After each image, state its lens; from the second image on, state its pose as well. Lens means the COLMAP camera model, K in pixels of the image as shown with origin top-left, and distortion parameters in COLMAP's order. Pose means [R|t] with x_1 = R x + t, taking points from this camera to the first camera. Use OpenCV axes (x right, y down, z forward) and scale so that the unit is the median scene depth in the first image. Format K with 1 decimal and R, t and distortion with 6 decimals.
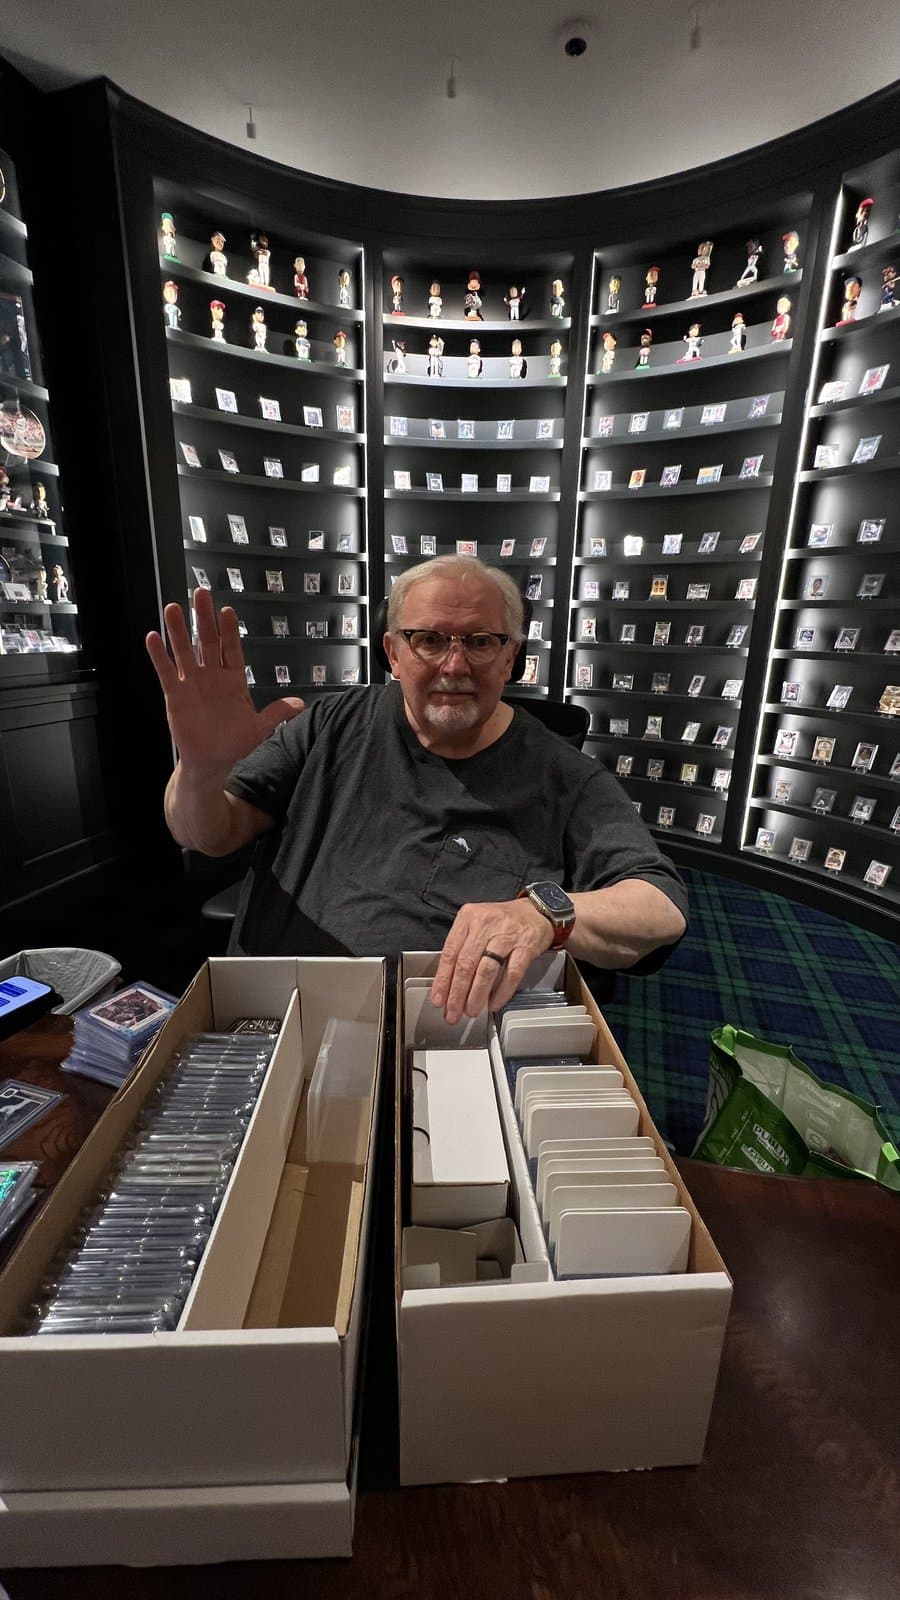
lens RADIAL K [[637.8, 0, 445.7], [0, 637.8, 801.2], [0, 0, 1]] dist [-0.001332, -0.000190]
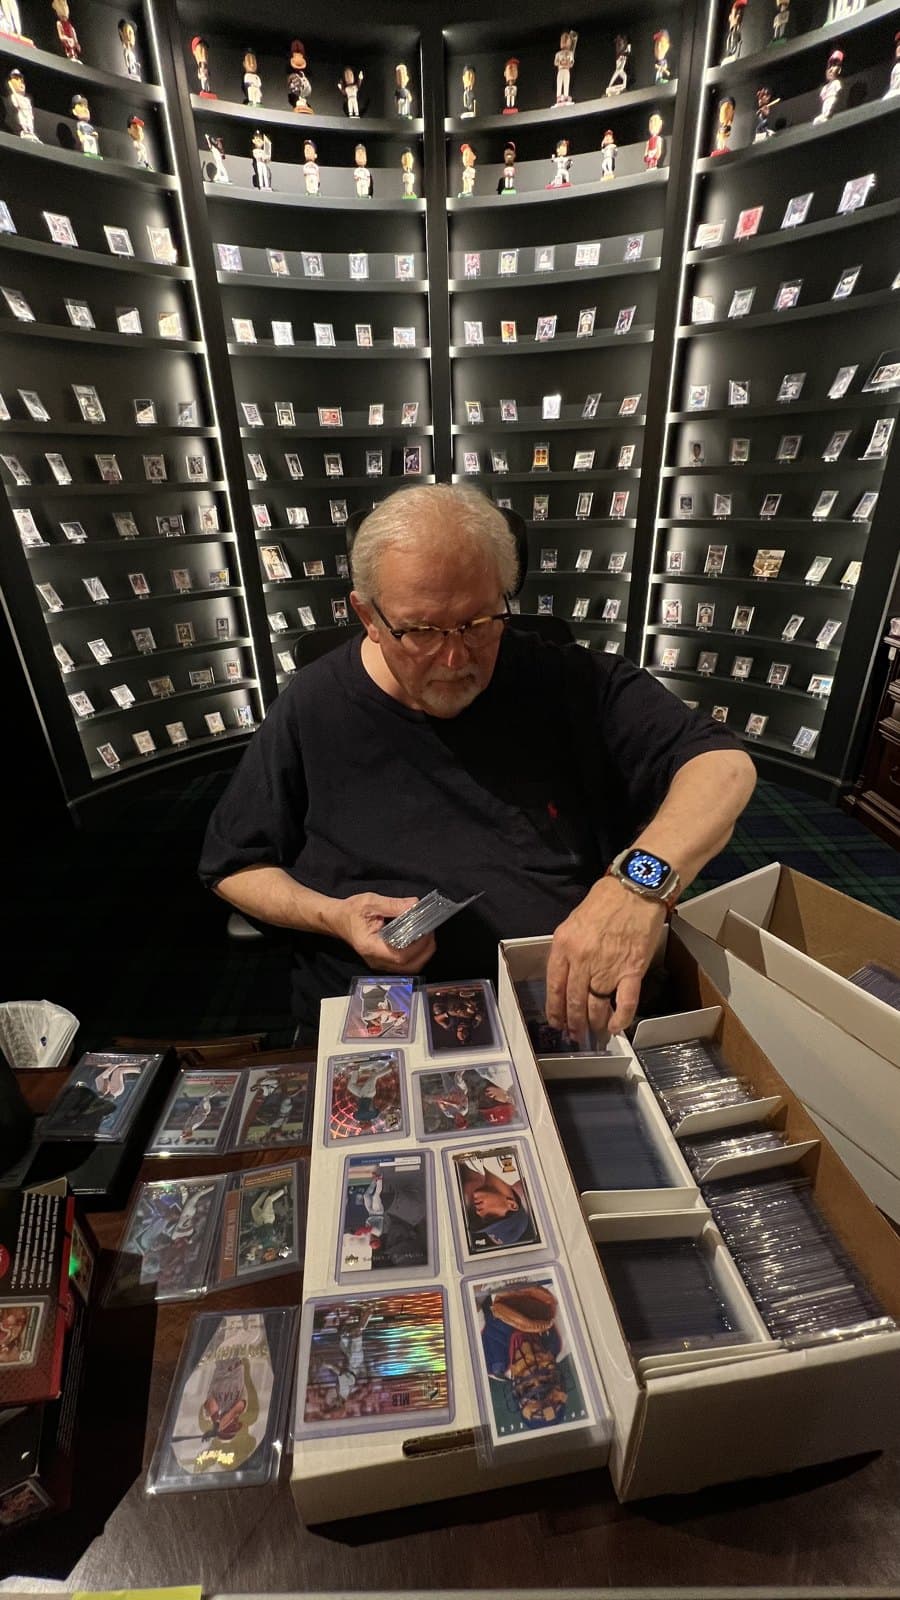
lens RADIAL K [[637.8, 0, 445.7], [0, 637.8, 801.2], [0, 0, 1]] dist [-0.001332, -0.000190]
pose [[0.958298, -0.166682, 0.232124, -0.121404], [0.120758, 0.972386, 0.199705, -0.041041], [-0.259001, -0.163346, 0.951964, 0.036461]]
